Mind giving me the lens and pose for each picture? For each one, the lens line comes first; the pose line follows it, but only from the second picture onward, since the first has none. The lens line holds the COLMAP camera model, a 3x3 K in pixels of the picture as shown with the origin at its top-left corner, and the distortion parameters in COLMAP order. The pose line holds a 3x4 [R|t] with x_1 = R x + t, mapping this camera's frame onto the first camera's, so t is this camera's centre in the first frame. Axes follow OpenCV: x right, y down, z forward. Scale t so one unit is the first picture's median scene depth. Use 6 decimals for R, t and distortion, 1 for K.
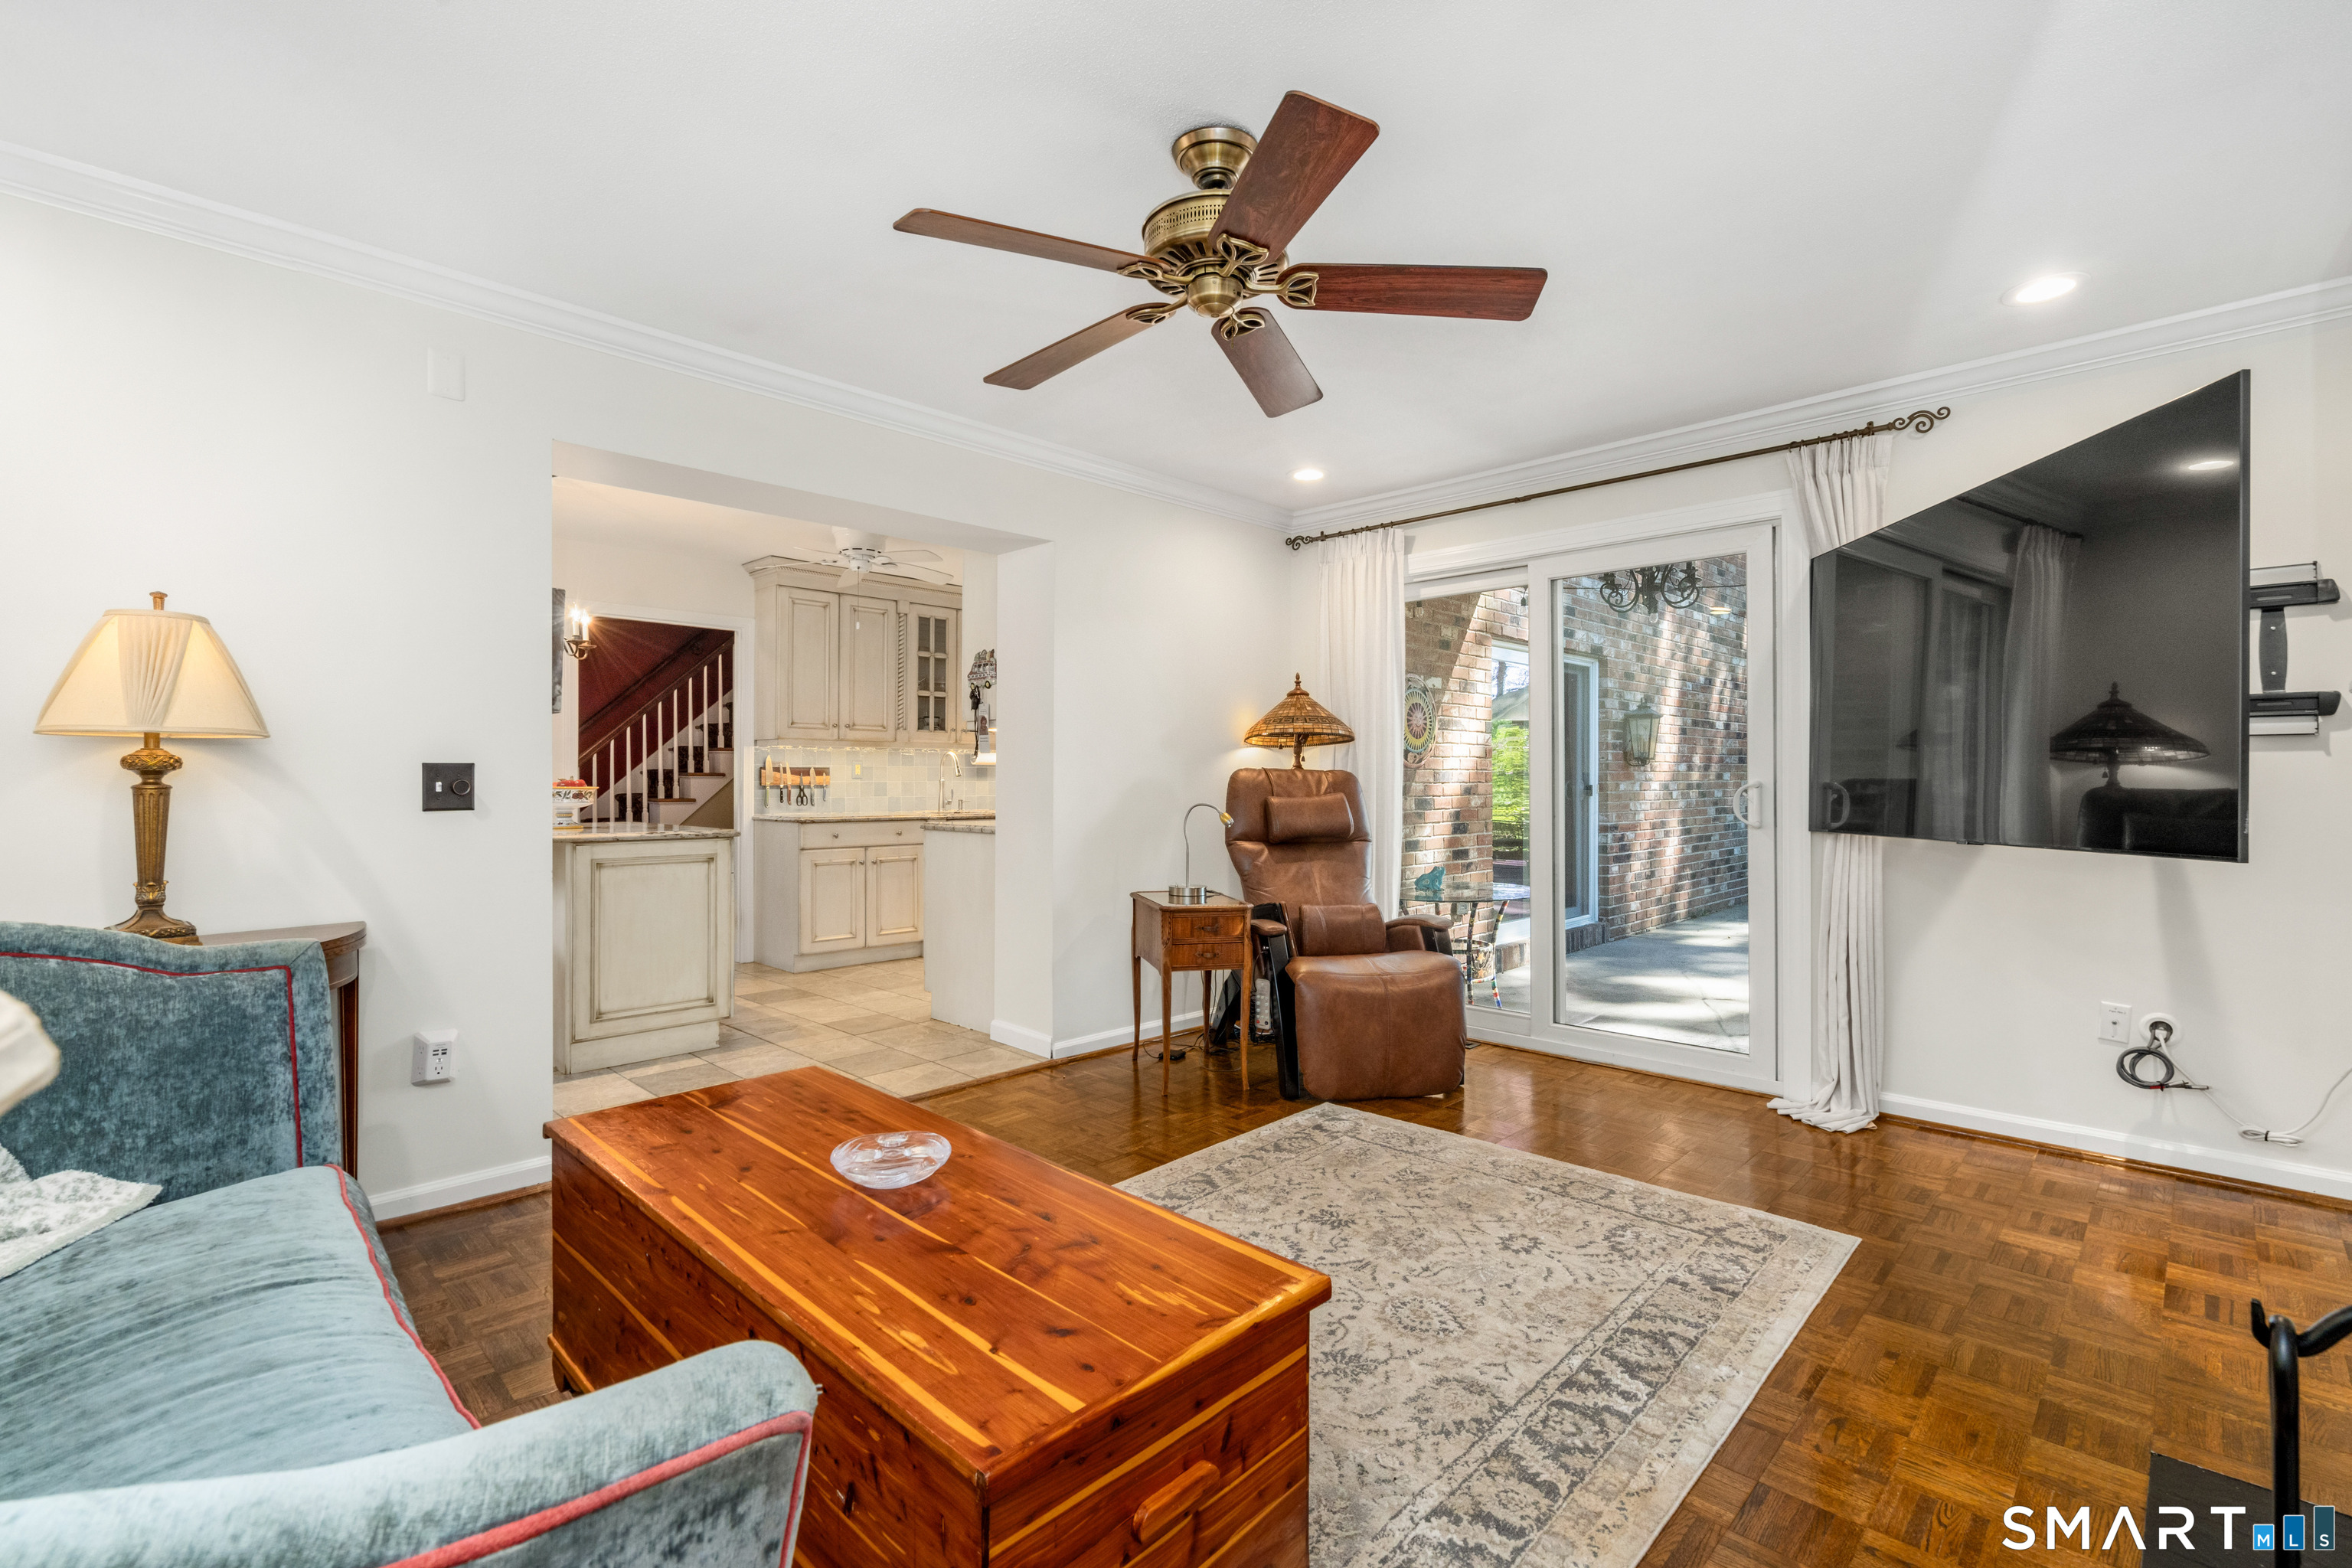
lens RADIAL K [[1051.6, 0, 1176.0], [0, 1051.6, 784.0], [0, 0, 1]] dist [-0.009332, -0.000414]
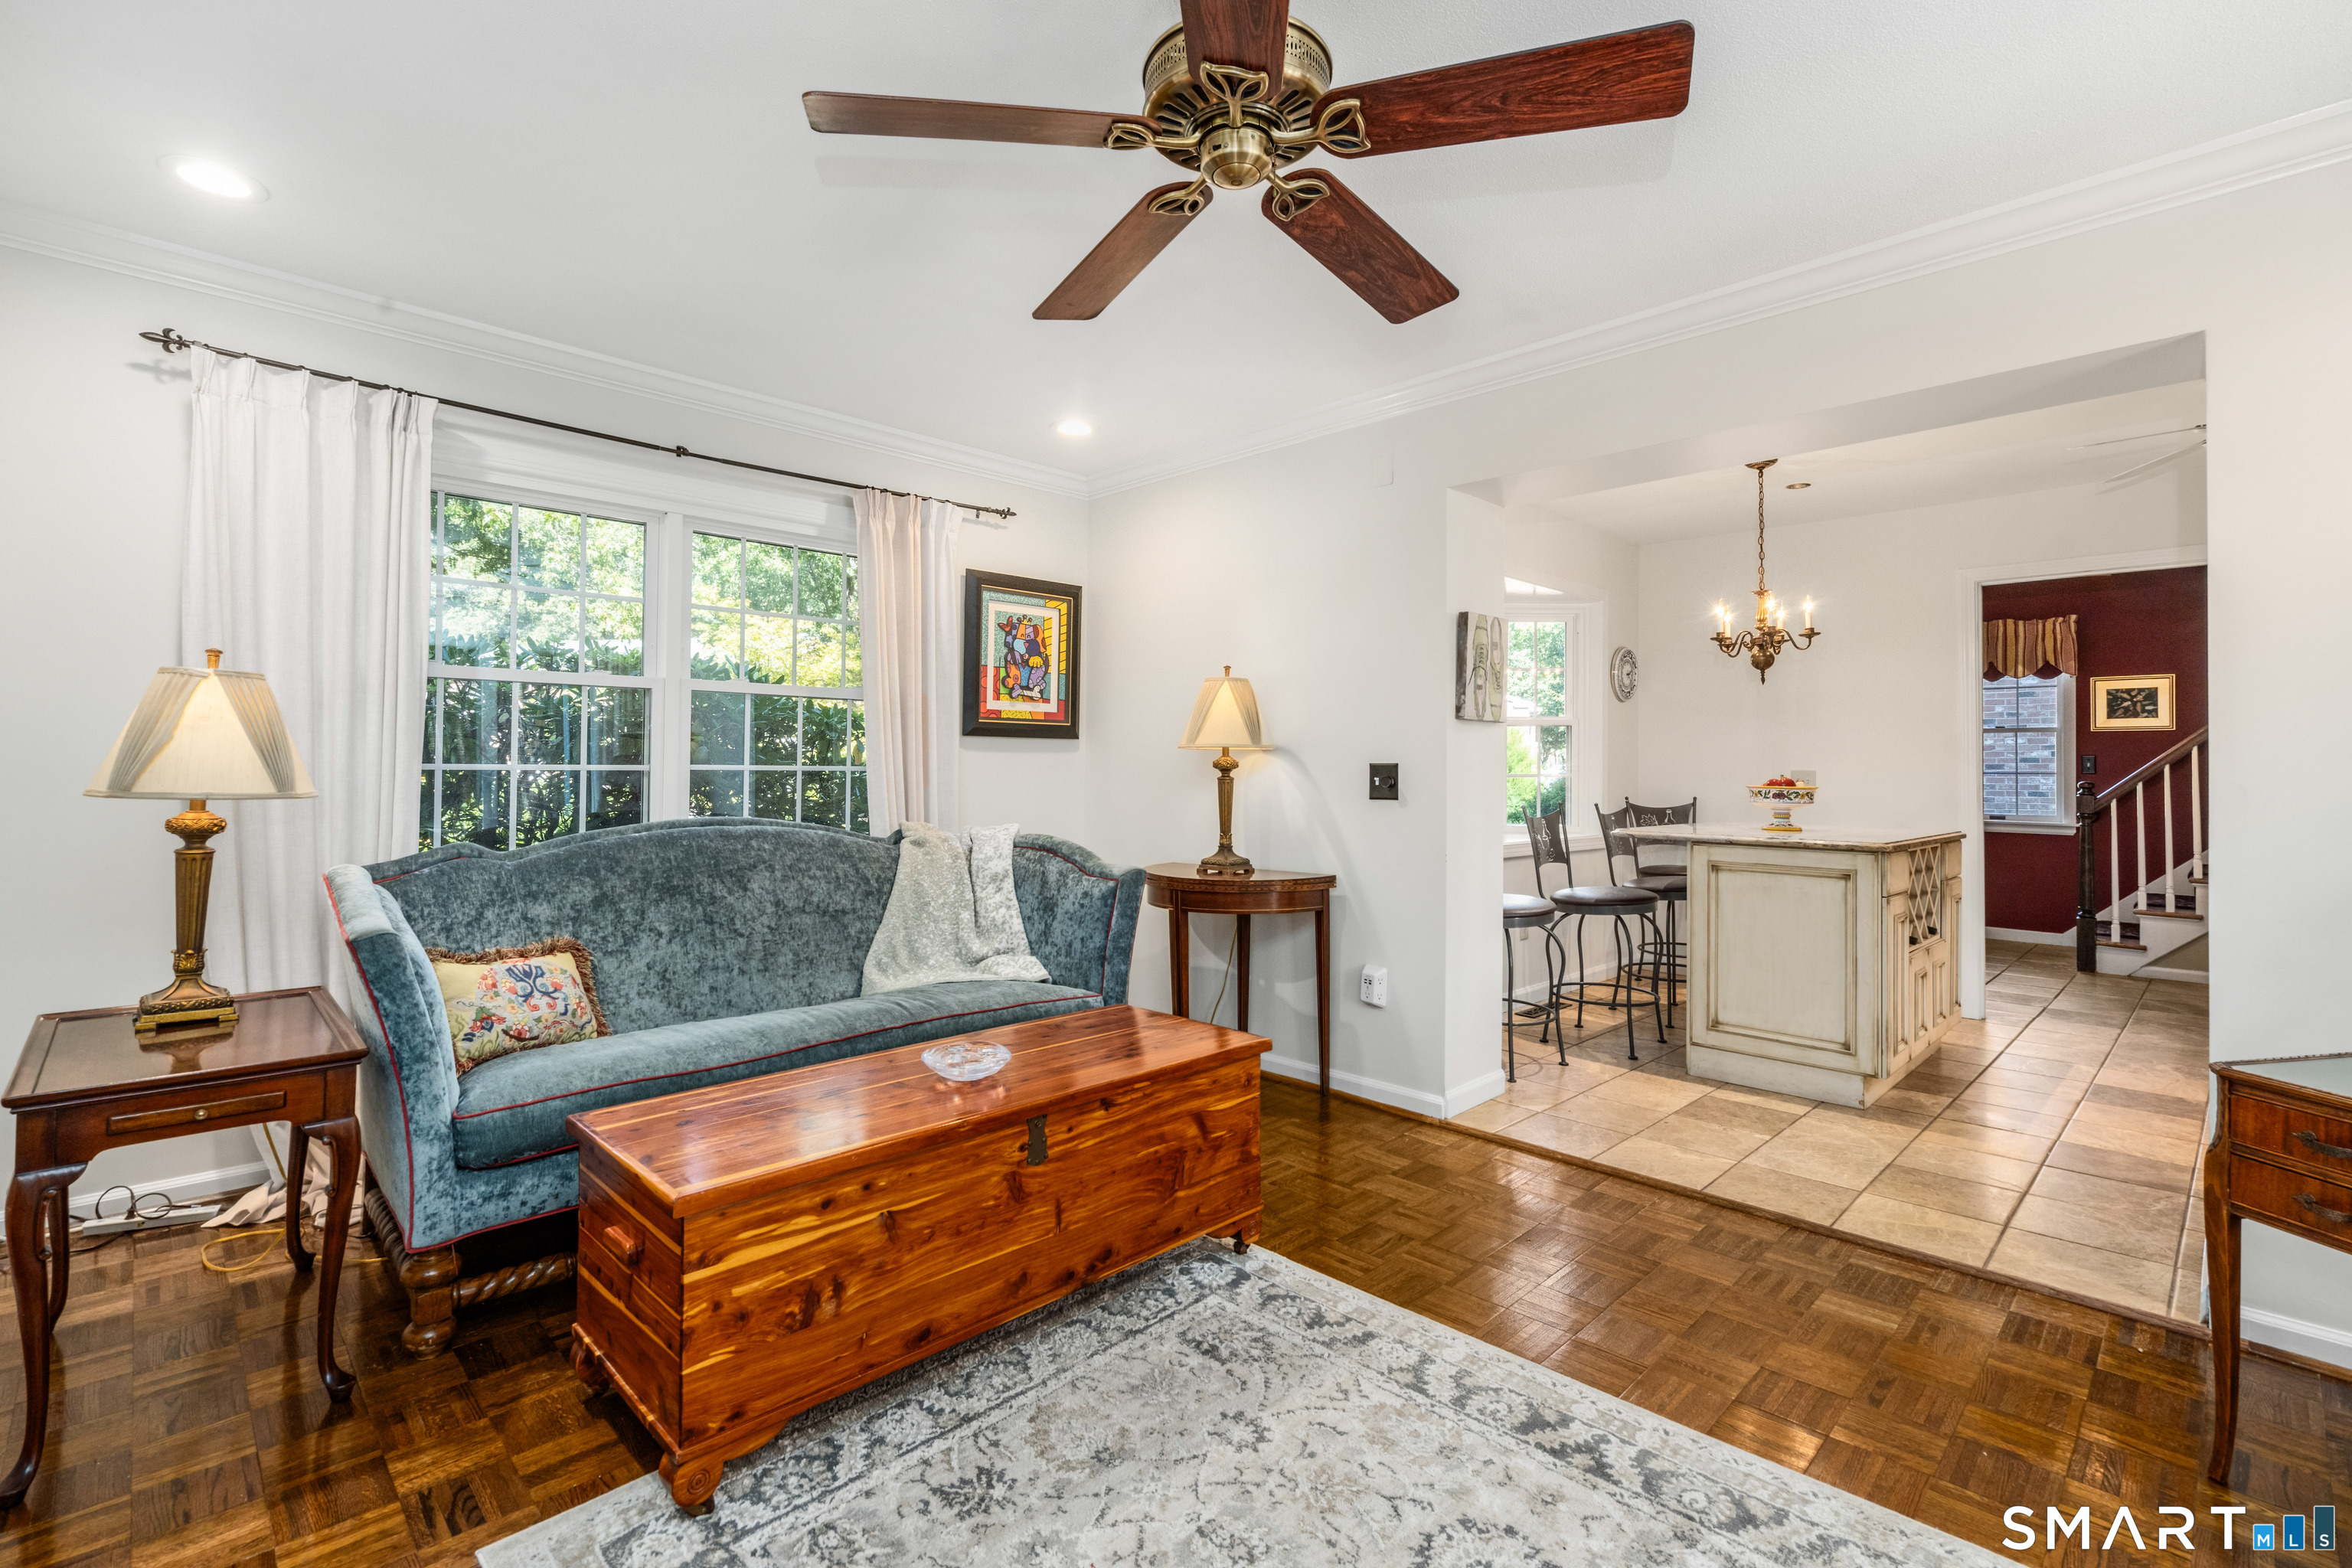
lens RADIAL K [[1062.8, 0, 1170.2], [0, 1062.8, 766.4], [0, 0, 1]] dist [-0.006052, 0.000272]
pose [[-0.024611, -0.004101, -0.999689, 0.732511], [-0.013430, 0.999903, -0.003771, -0.008376], [0.999607, 0.013333, -0.024664, 0.880182]]
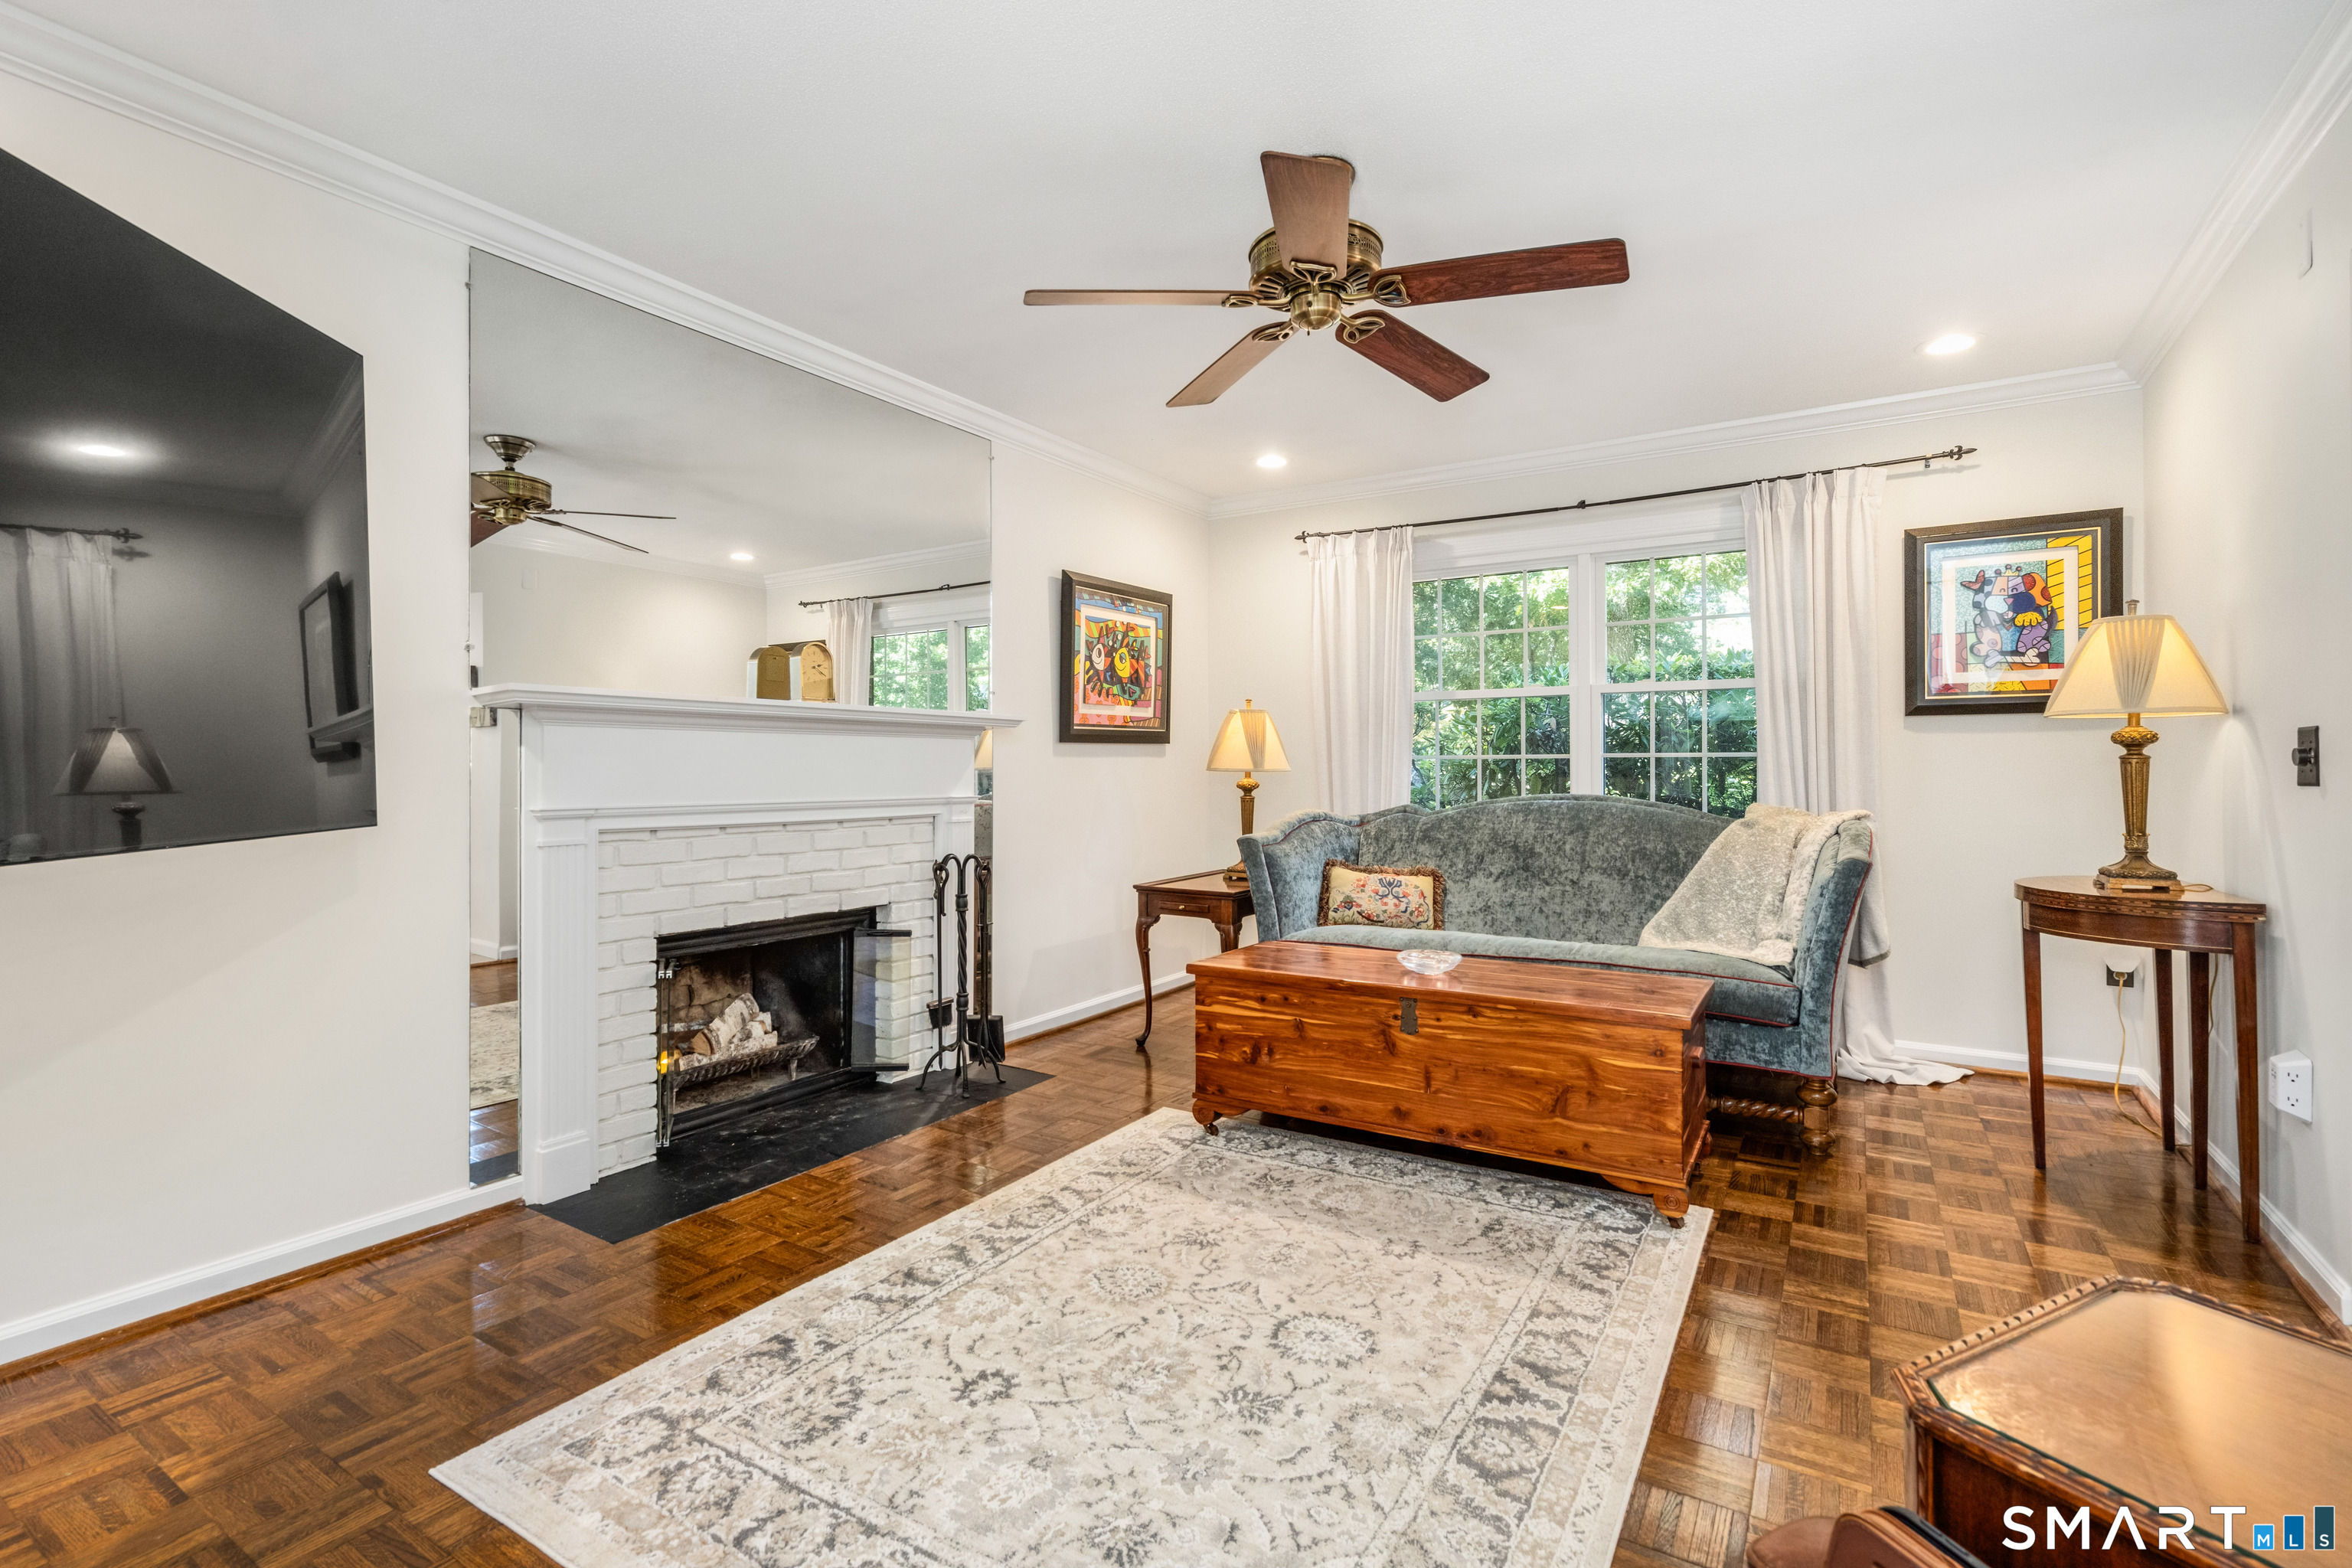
lens RADIAL K [[1078.8, 0, 1160.6], [0, 1078.8, 787.5], [0, 0, 1]] dist [-0.004011, -0.000154]
pose [[-0.979950, 0.004829, -0.199183, 0.383752], [0.000051, 0.999712, 0.023986, 0.007369], [0.199242, 0.023495, -0.979669, 1.877093]]
